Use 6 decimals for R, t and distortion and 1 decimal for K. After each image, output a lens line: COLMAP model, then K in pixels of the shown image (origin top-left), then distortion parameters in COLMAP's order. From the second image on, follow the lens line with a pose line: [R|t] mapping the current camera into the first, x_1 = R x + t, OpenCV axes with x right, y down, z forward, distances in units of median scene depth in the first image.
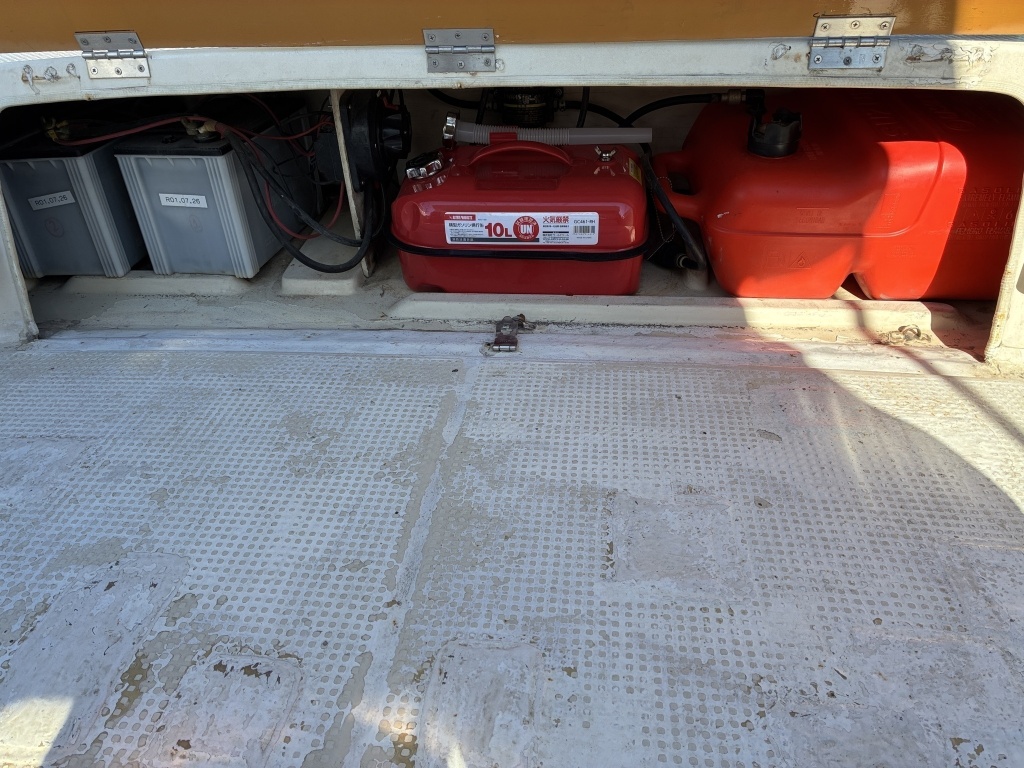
lens RADIAL K [[768.1, 0, 499.7], [0, 768.1, 386.0], [0, 0, 1]] dist [0.042540, -0.042386]
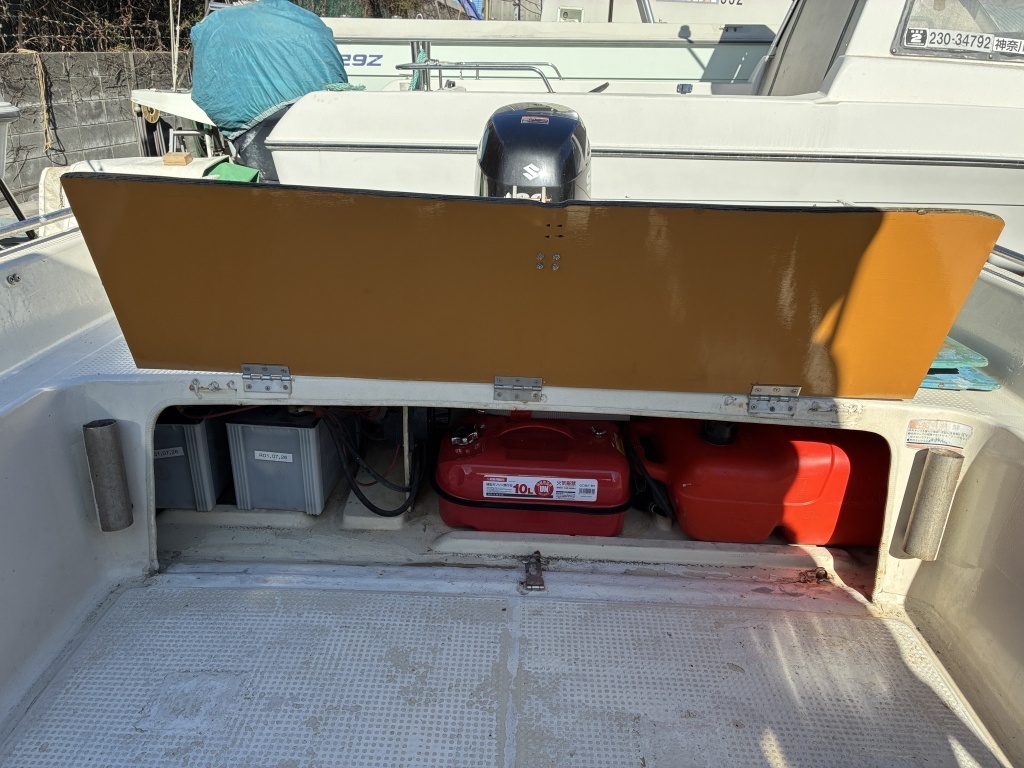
lens RADIAL K [[768.1, 0, 499.7], [0, 768.1, 386.0], [0, 0, 1]] dist [0.042540, -0.042386]
pose [[0.993410, 0.030499, 0.110479, -0.243755], [-0.011011, 0.984881, -0.172880, -0.184620], [-0.114081, 0.170524, 0.978727, -0.416628]]
